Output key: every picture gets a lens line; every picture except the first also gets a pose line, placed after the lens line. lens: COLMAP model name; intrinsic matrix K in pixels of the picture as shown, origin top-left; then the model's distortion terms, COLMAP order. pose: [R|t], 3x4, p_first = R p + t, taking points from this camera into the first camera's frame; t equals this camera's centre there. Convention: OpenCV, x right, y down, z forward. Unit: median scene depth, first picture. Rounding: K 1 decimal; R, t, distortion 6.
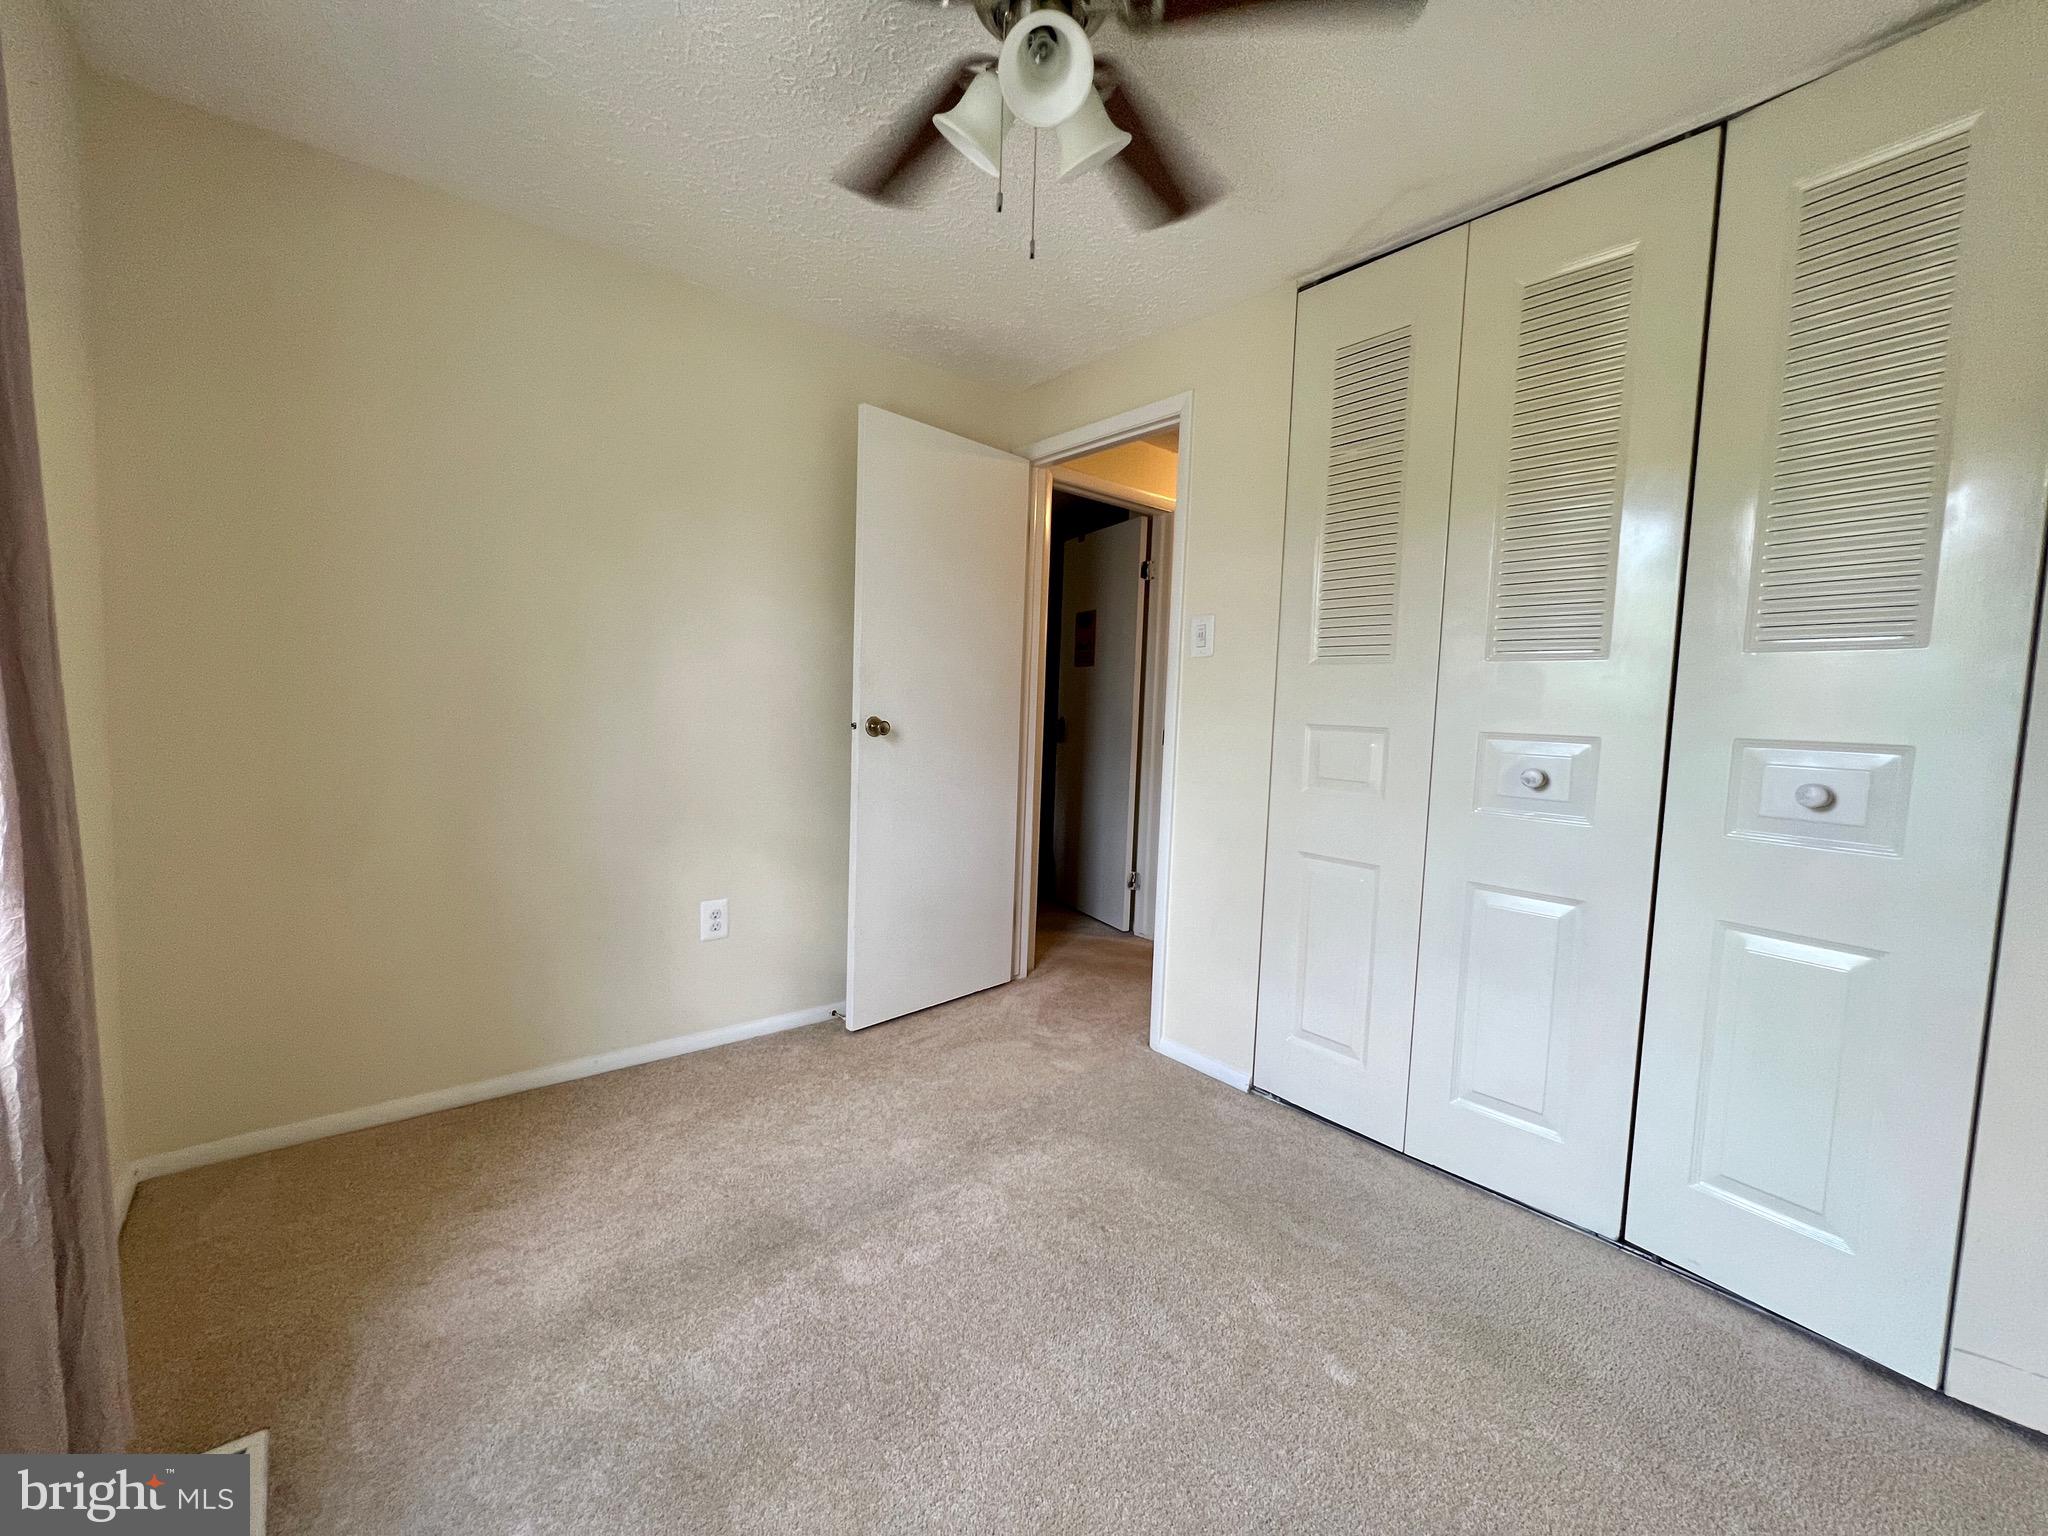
lens RADIAL K [[819.7, 0, 1017.2], [0, 819.7, 761.7], [0, 0, 1]] dist [-0.002201, 0.000269]
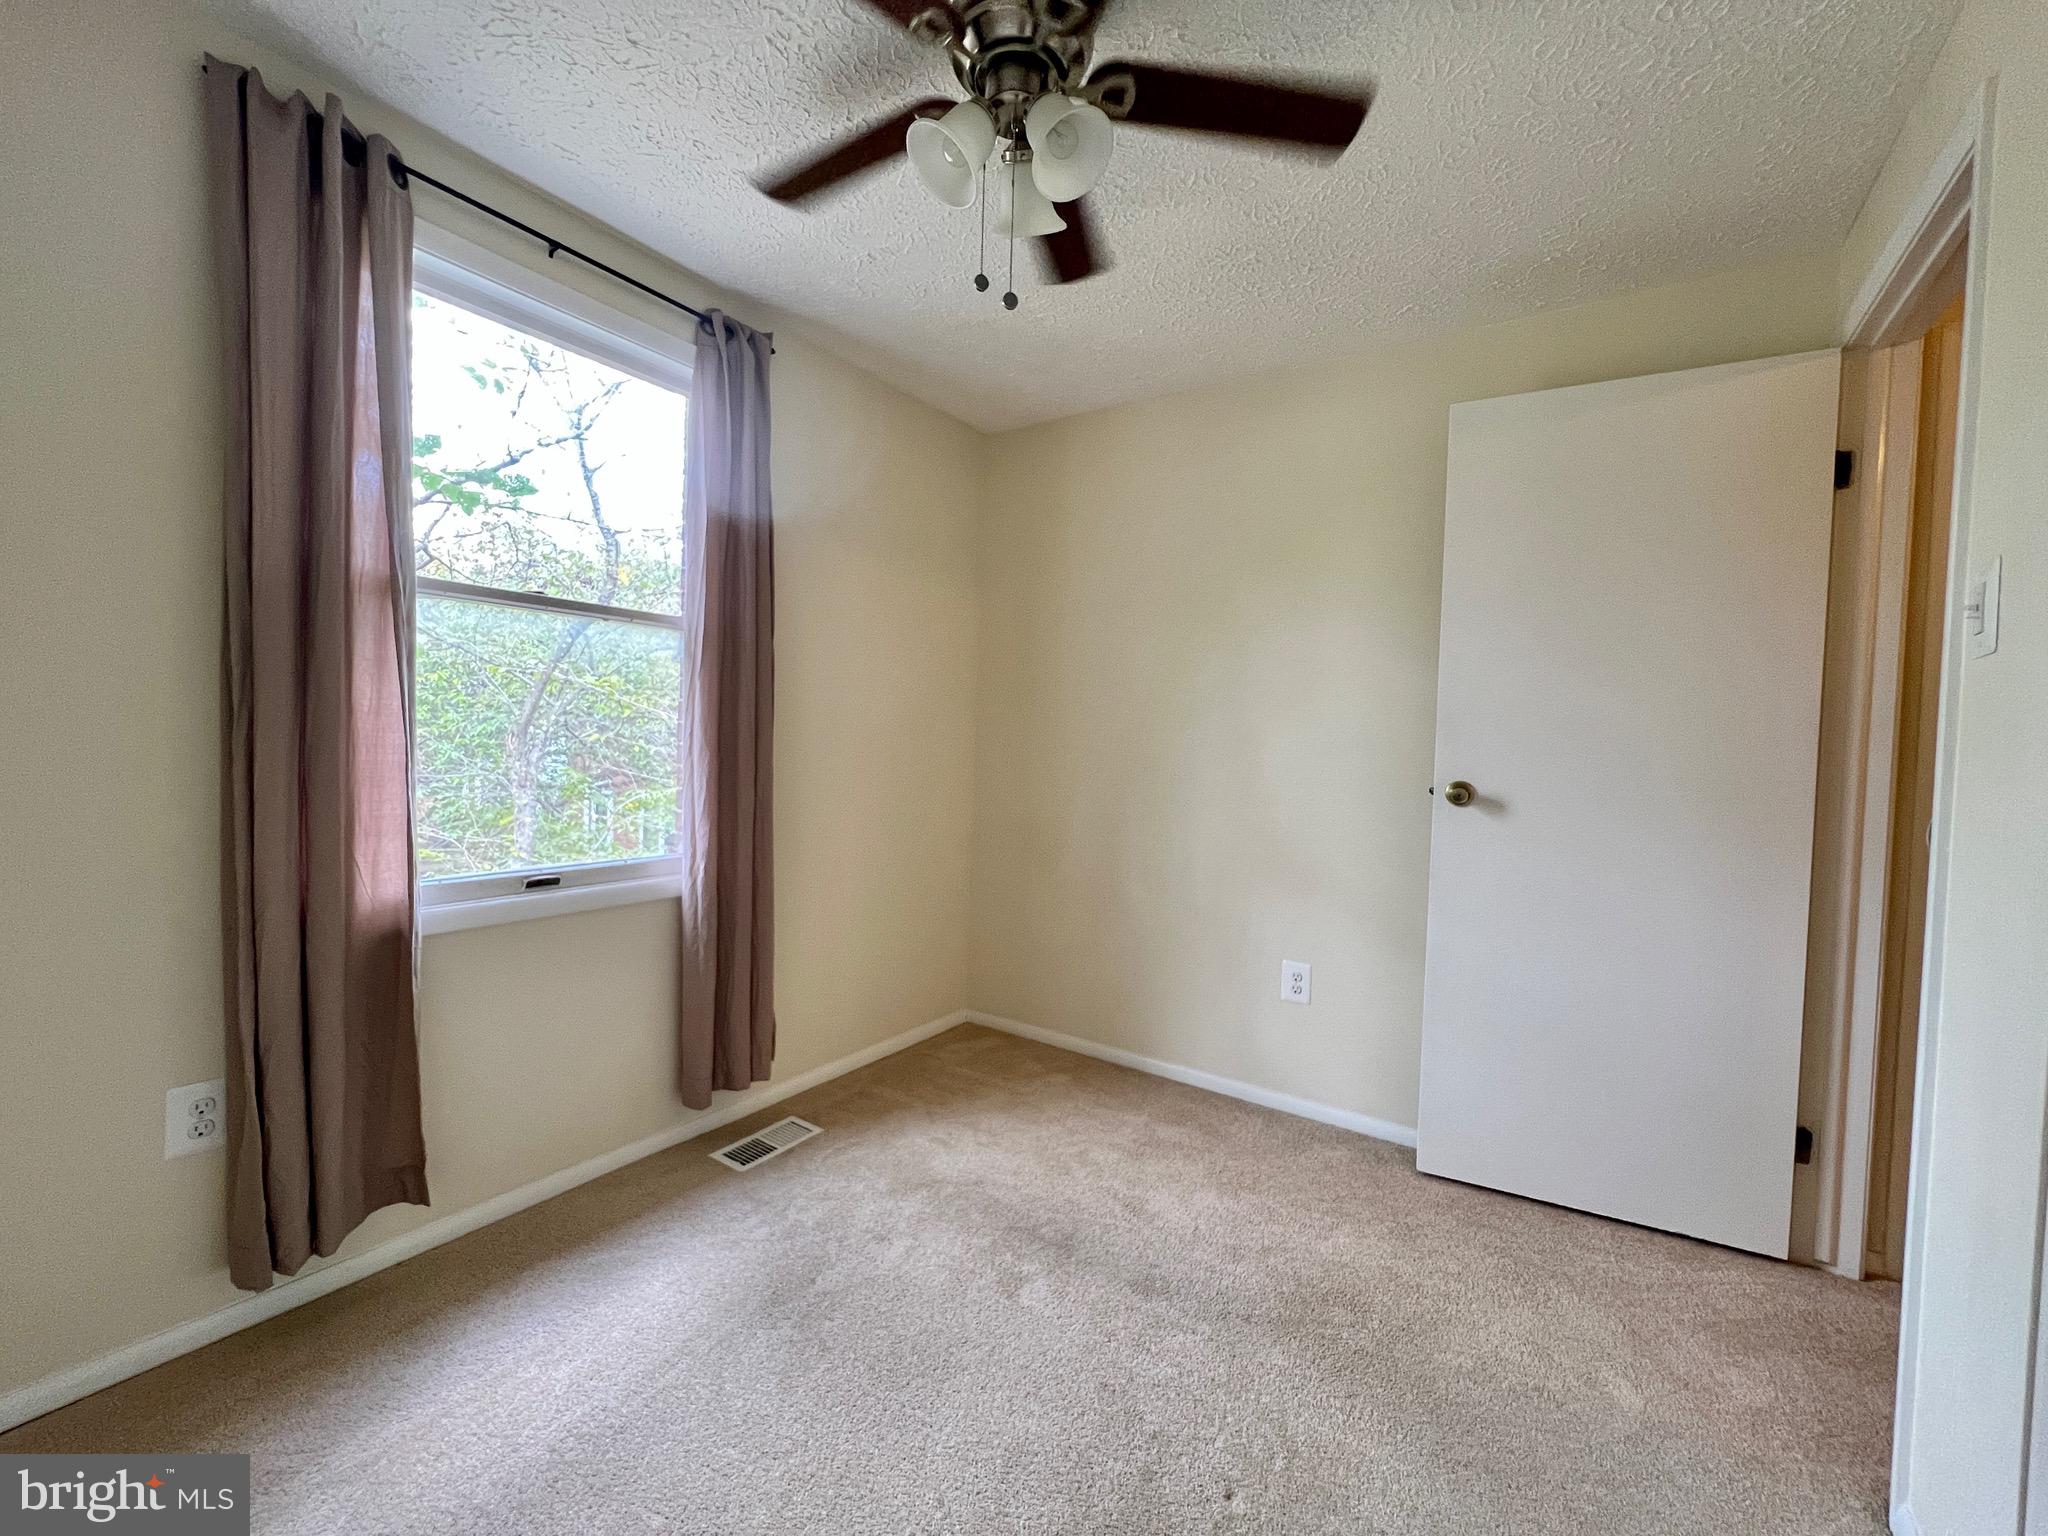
lens RADIAL K [[819.7, 0, 1017.2], [0, 819.7, 761.7], [0, 0, 1]] dist [-0.002201, 0.000269]
pose [[0.273925, -0.003846, -0.961743, 0.489354], [-0.092410, 0.995260, -0.030300, -0.010155], [0.957301, 0.097174, 0.272271, 0.384813]]
